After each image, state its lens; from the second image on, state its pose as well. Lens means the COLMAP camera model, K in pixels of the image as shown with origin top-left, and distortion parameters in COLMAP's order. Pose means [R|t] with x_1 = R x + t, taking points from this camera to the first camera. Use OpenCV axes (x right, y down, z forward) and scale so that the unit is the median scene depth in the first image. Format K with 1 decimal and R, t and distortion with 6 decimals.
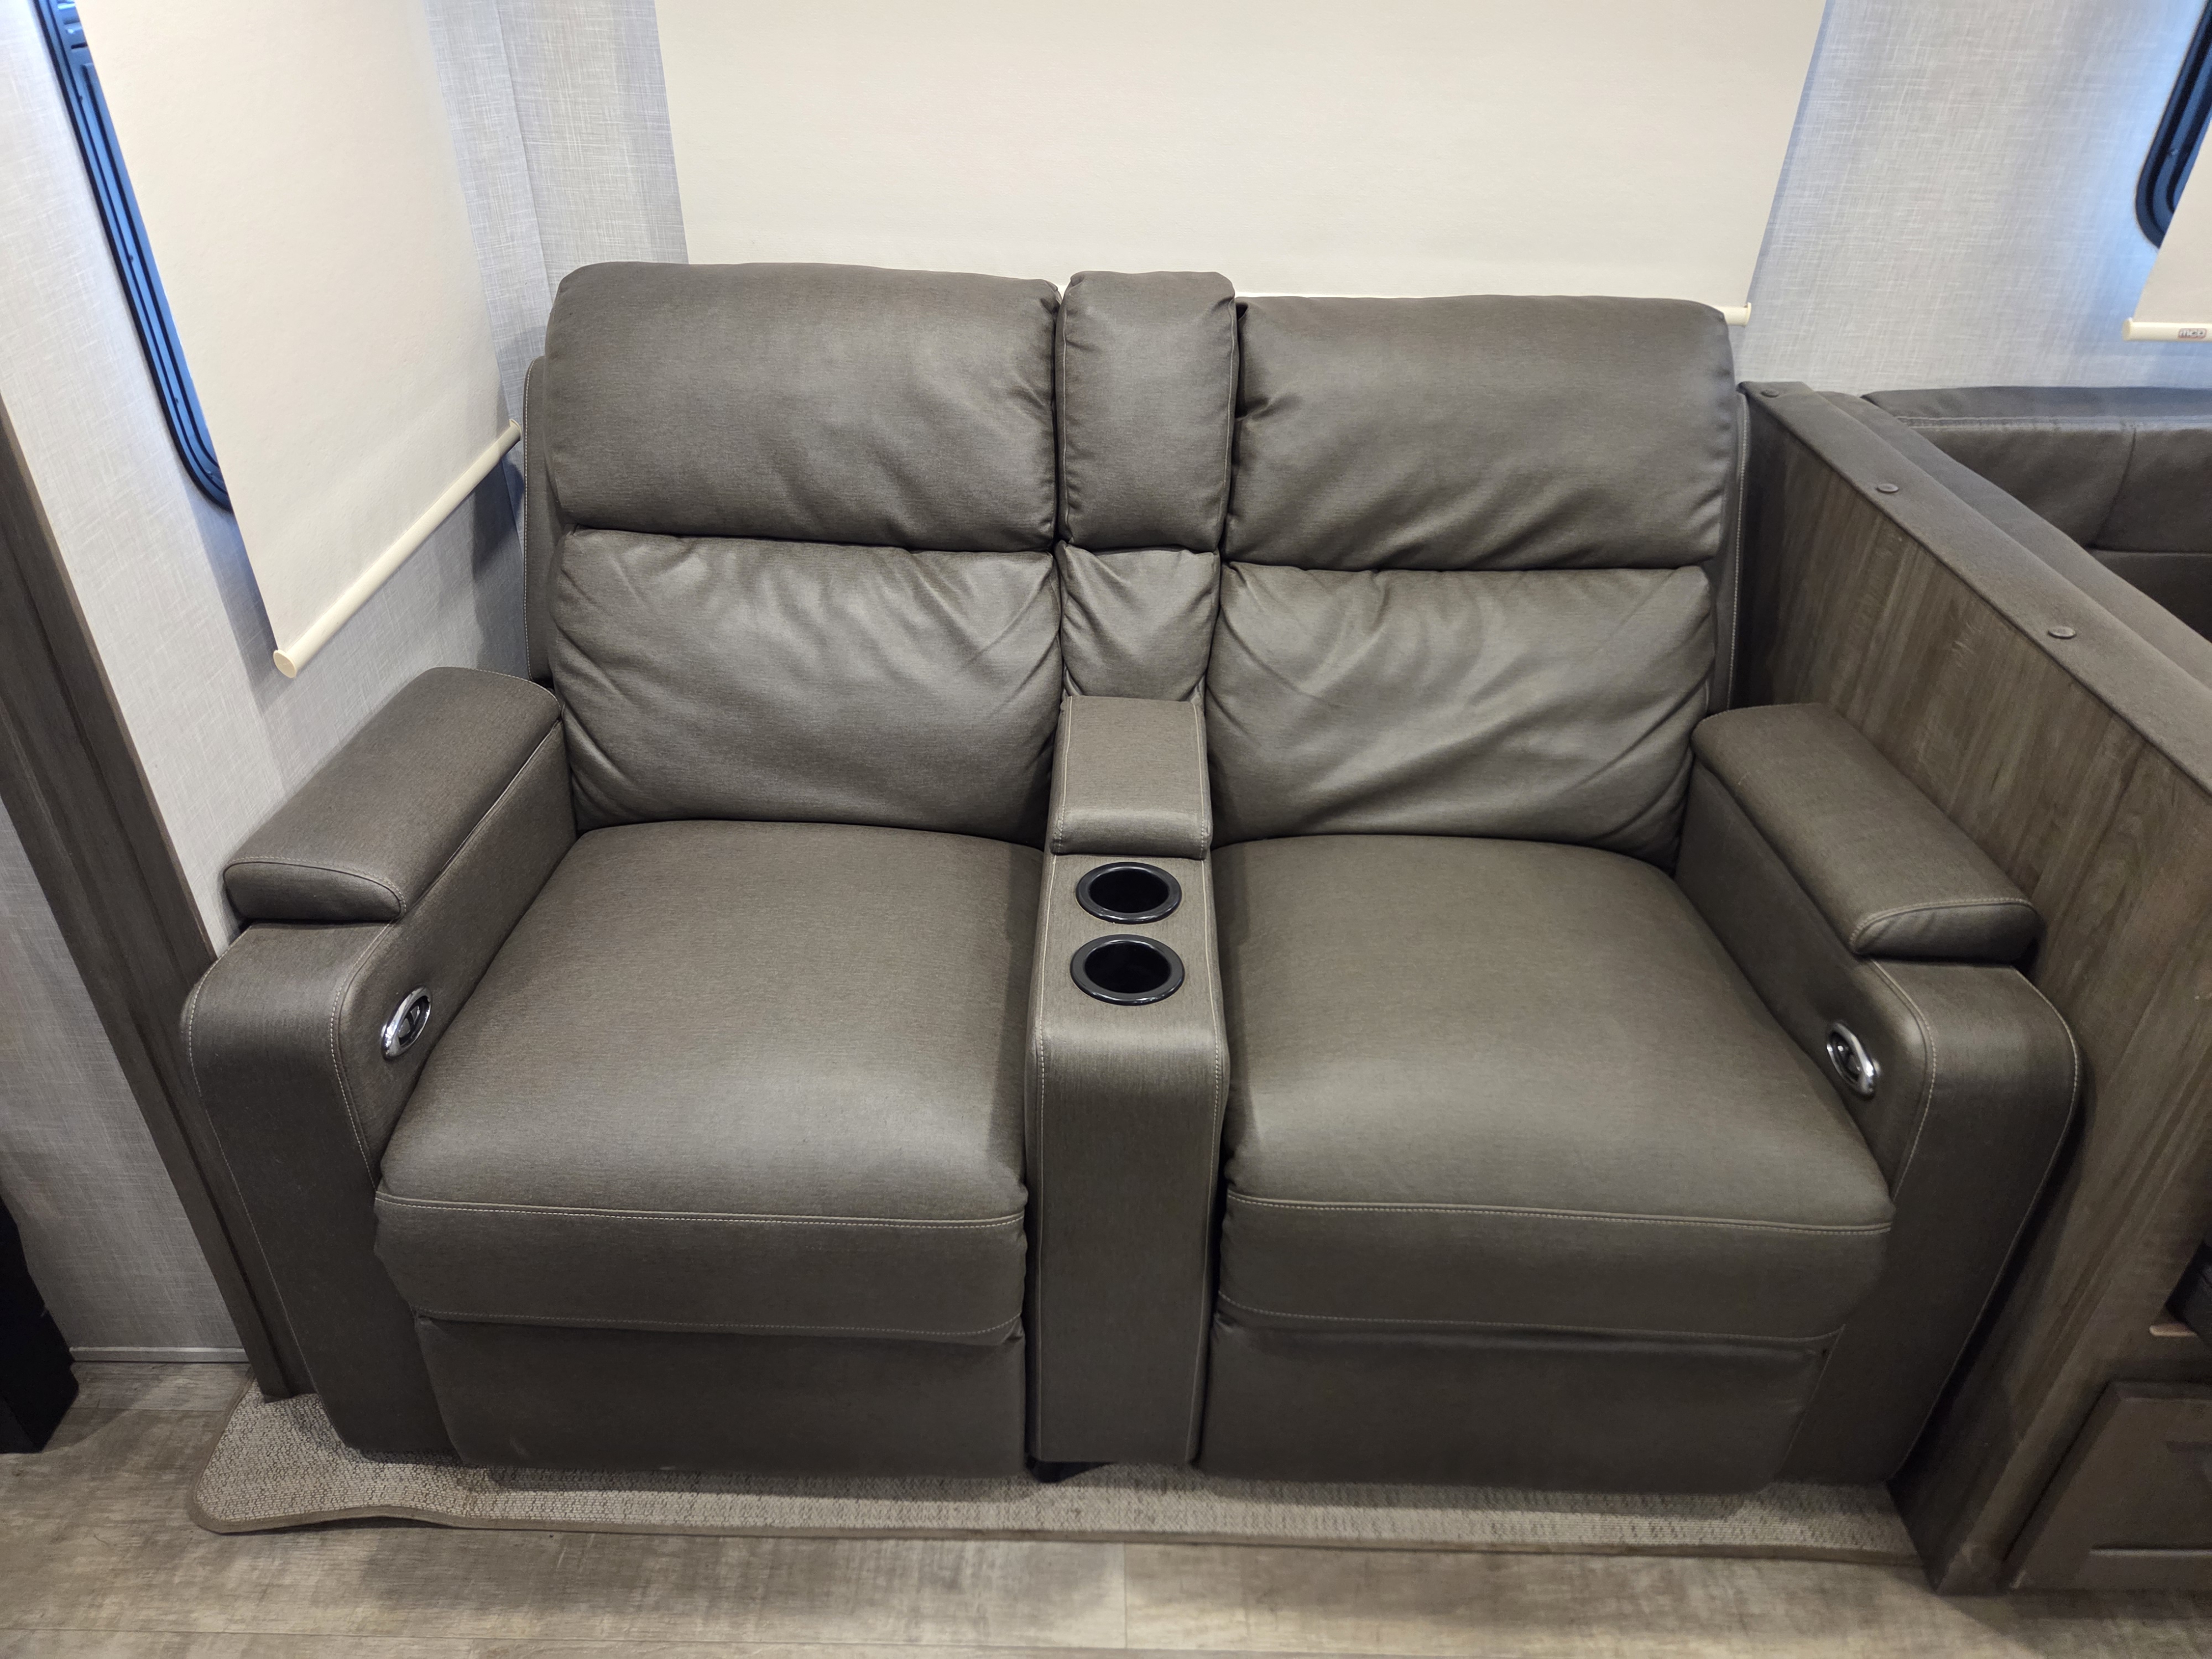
lens RADIAL K [[1492.4, 0, 1096.5], [0, 1492.4, 796.3], [0, 0, 1]] dist [0.062382, -0.057448]
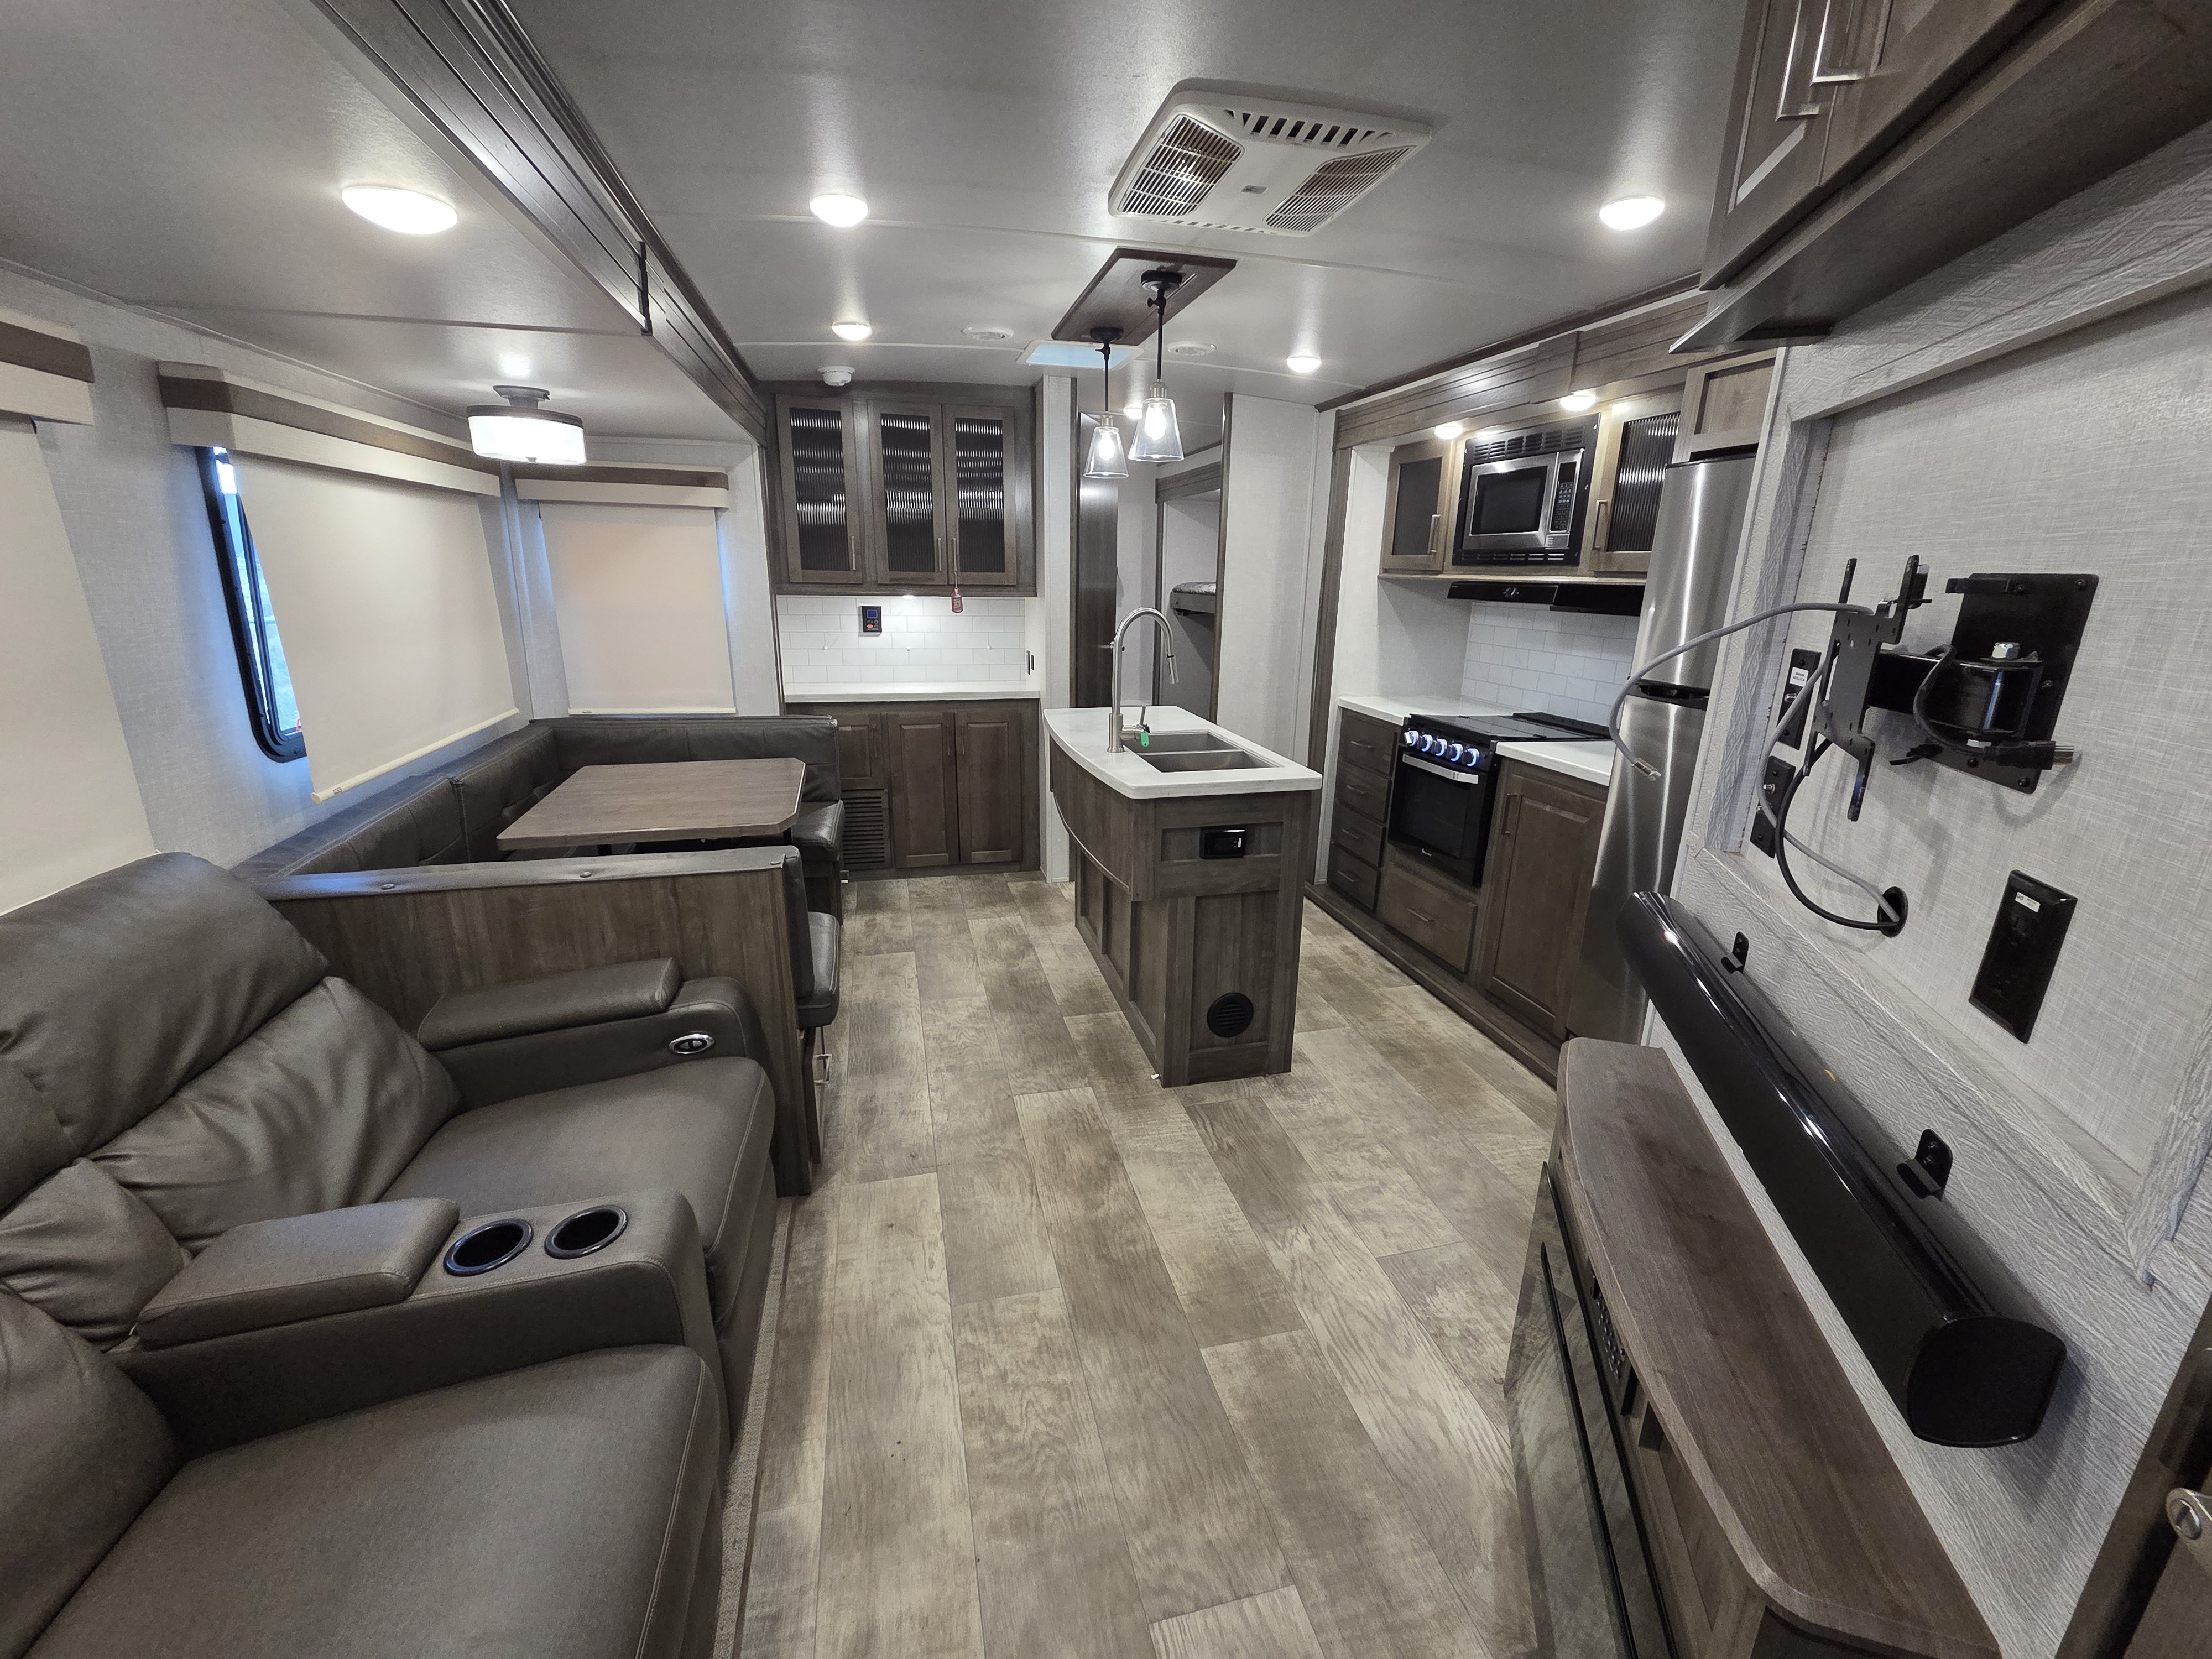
lens RADIAL K [[904.3, 0, 1104.9], [0, 904.3, 826.6], [0, 0, 1]] dist [0.003057, -0.000051]
pose [[-0.242141, -0.289905, 0.925917, -0.660282], [0.503253, 0.778378, 0.375319, -0.225966], [-0.829520, 0.556851, -0.042582, 0.273162]]
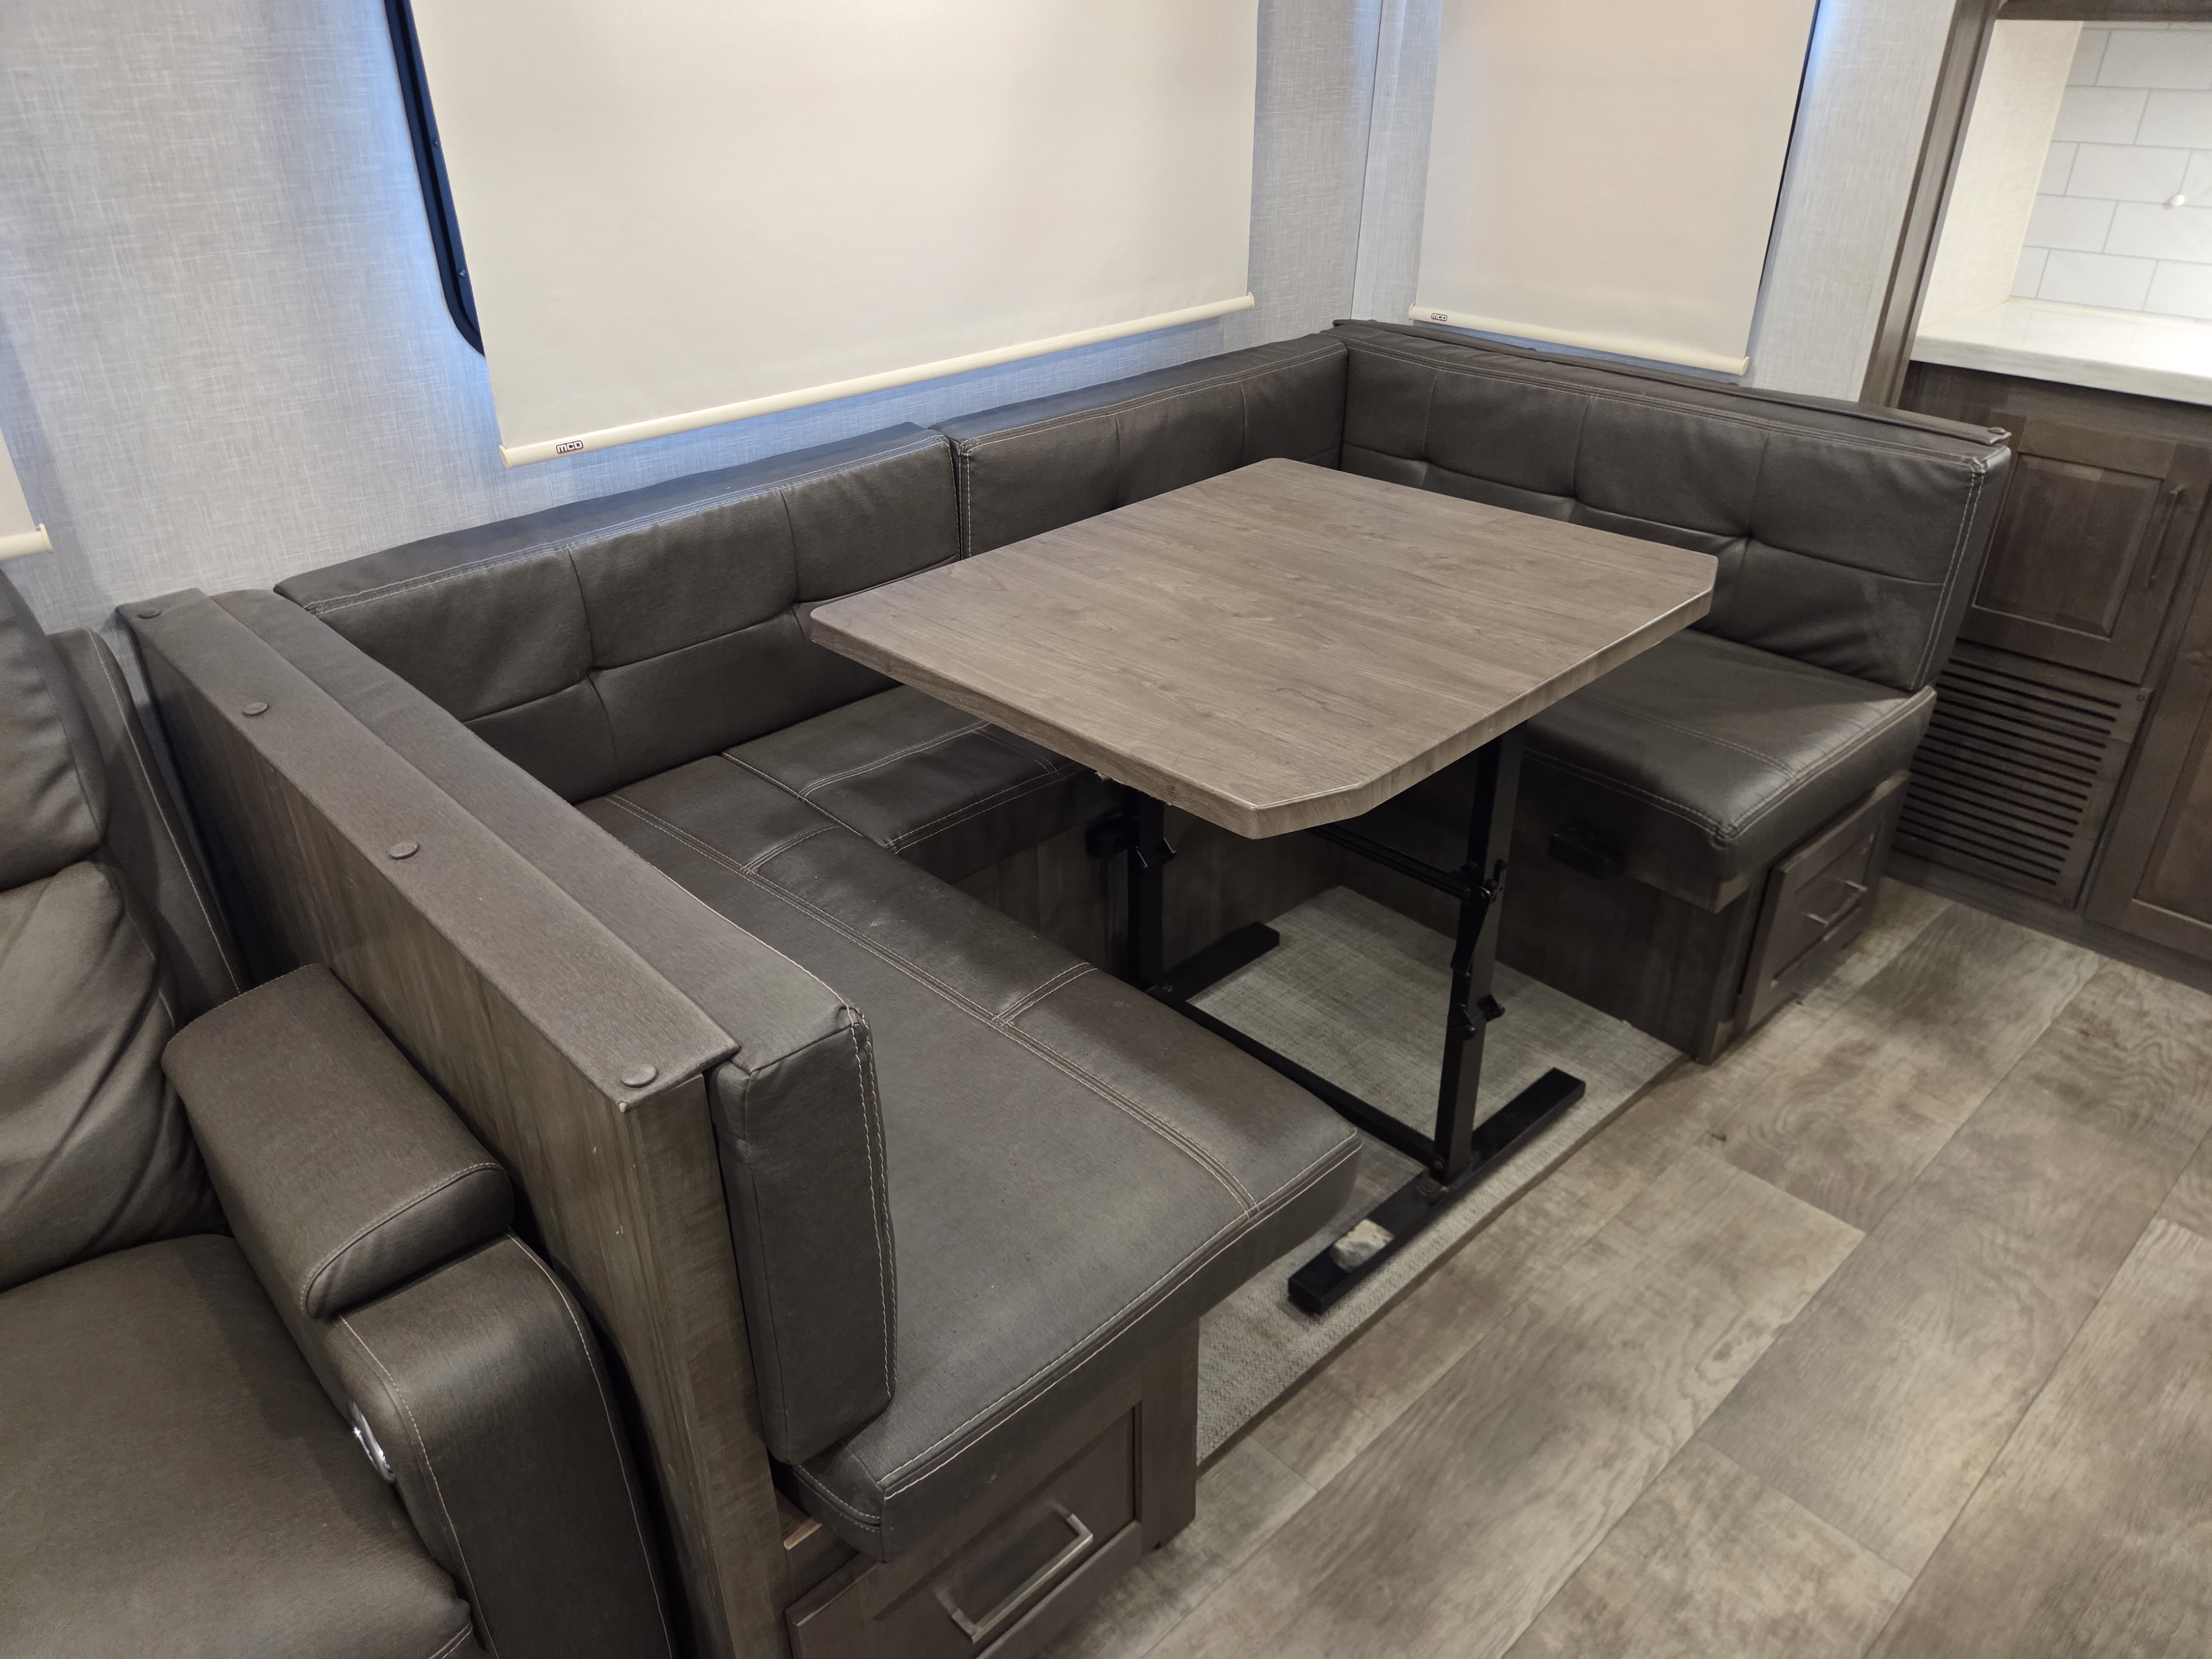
lens RADIAL K [[1492.4, 0, 1085.8], [0, 1492.4, 830.4], [0, 0, 1]] dist [0.062382, -0.057448]
pose [[0.729099, -0.361956, 0.580863, 0.333905], [0.392326, 0.916459, 0.078630, -0.026697], [-0.560798, 0.170559, 0.810194, 0.074676]]
